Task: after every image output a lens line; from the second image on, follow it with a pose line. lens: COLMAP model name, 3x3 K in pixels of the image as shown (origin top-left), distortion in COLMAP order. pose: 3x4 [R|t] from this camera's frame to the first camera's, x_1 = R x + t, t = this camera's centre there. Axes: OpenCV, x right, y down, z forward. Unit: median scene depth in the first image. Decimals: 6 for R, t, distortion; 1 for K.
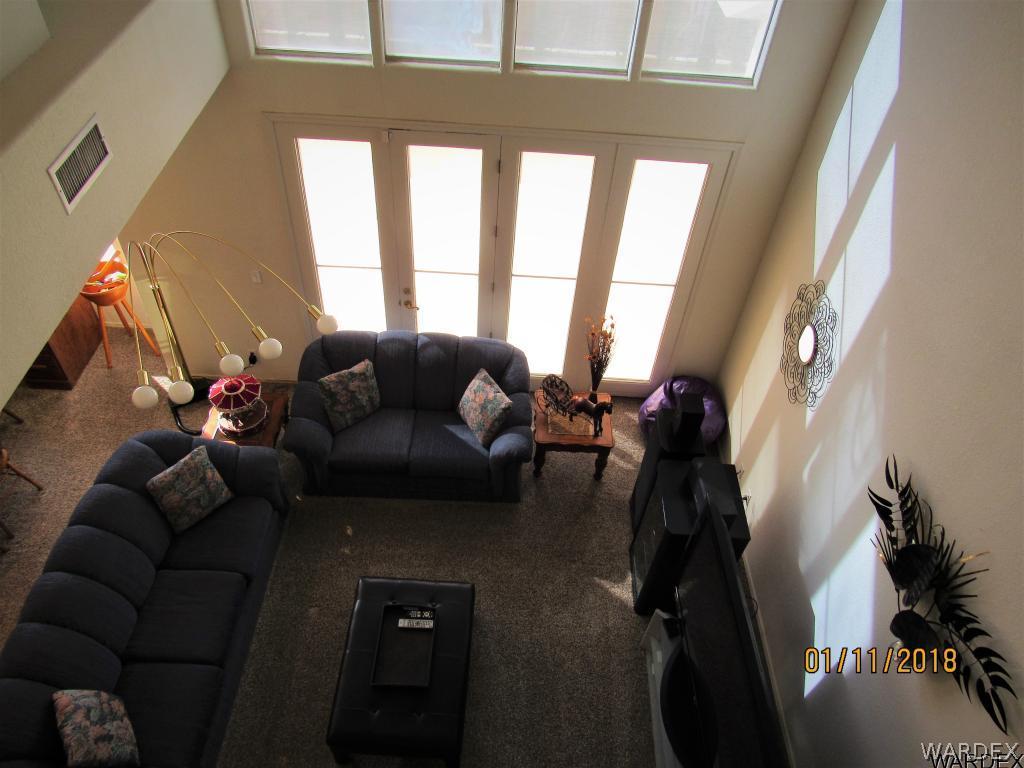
lens RADIAL K [[732.3, 0, 509.0], [0, 732.3, 387.7], [0, 0, 1]] dist [-0.032715, 0.012522]
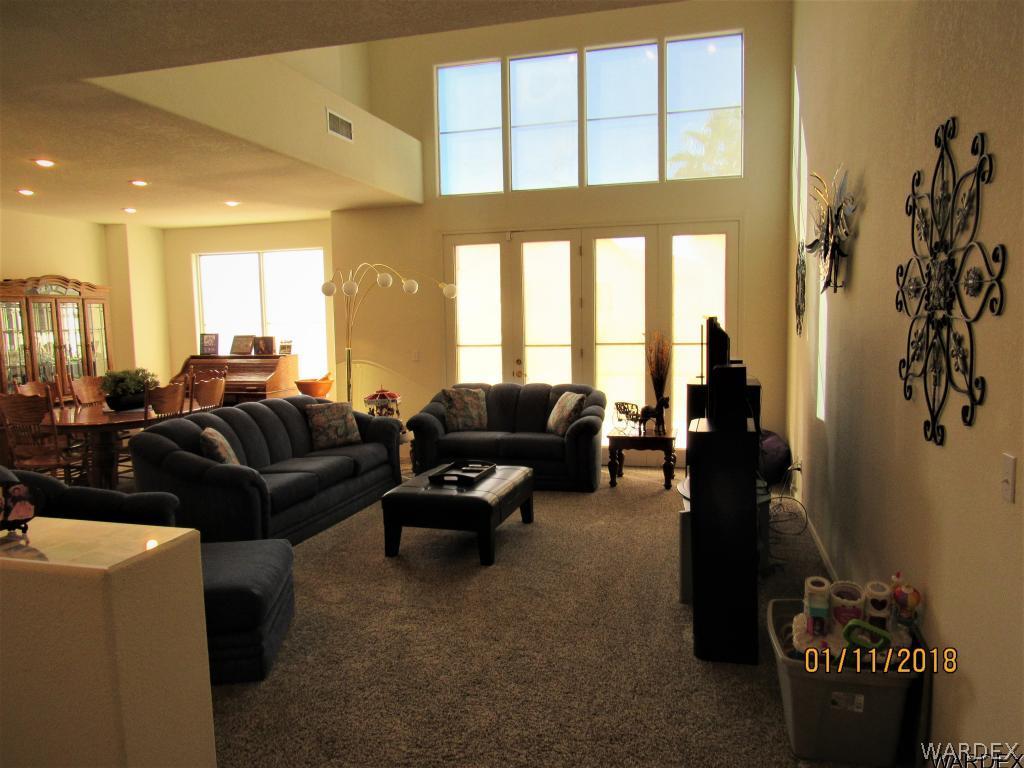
lens RADIAL K [[732.3, 0, 506.7], [0, 732.3, 382.8], [0, 0, 1]] dist [-0.032715, 0.012522]
pose [[0.964049, -0.053927, -0.260196, 0.215403], [-0.131281, 0.754683, -0.642821, 0.883123], [0.231031, 0.653869, 0.720472, 0.058920]]
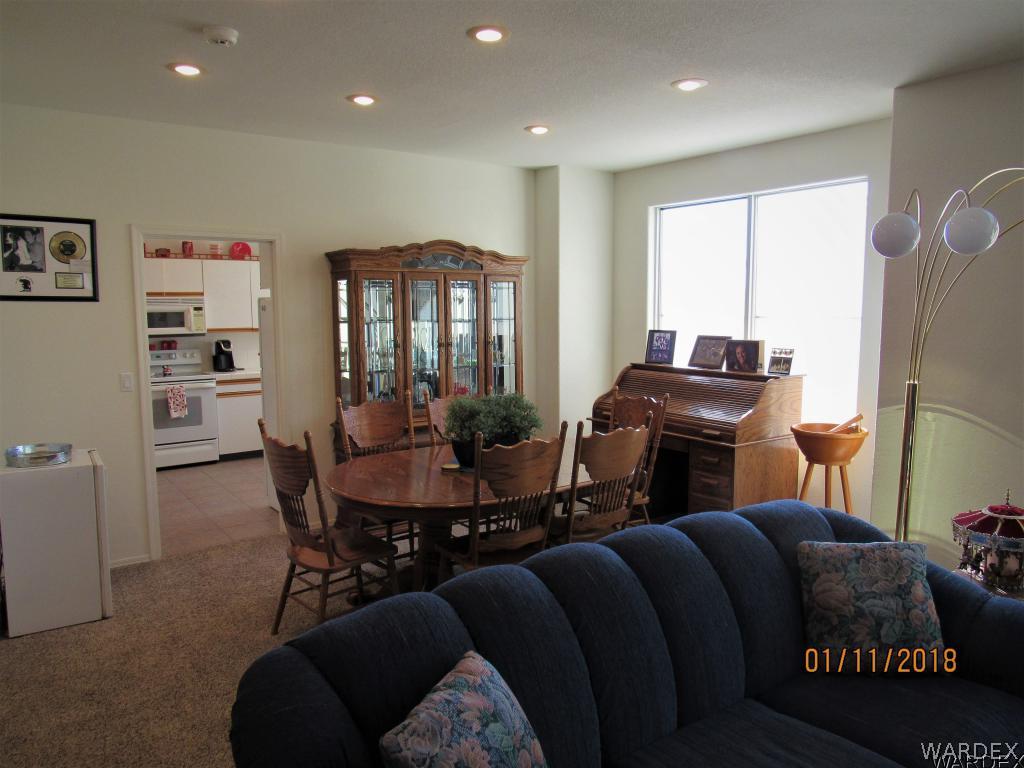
lens RADIAL K [[732.3, 0, 509.1], [0, 732.3, 382.0], [0, 0, 1]] dist [-0.032715, 0.012522]
pose [[0.592058, 0.024630, -0.805519, -0.183678], [-0.554718, 0.737519, -0.385167, 0.349823], [0.584599, 0.674877, 0.450317, 0.518128]]
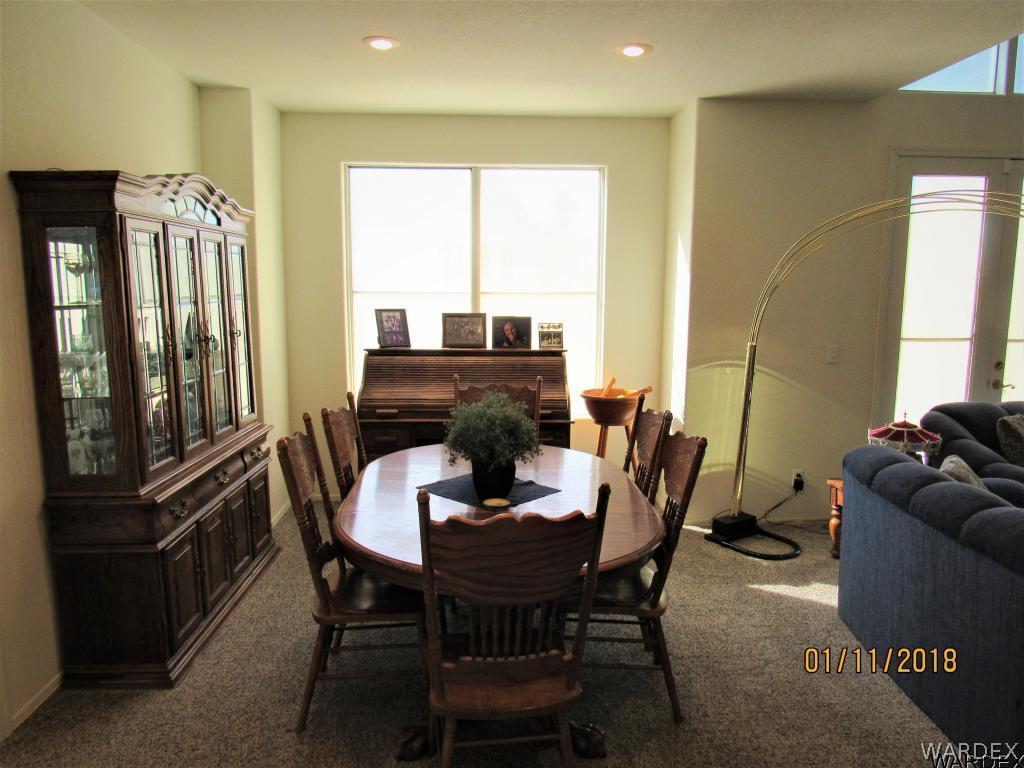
lens RADIAL K [[732.3, 0, 511.3], [0, 732.3, 382.5], [0, 0, 1]] dist [-0.032715, 0.012522]
pose [[0.997025, -0.058655, 0.050007, -0.876299], [0.077029, 0.781318, -0.619362, 0.427827], [-0.002743, 0.621371, 0.783511, 0.395507]]
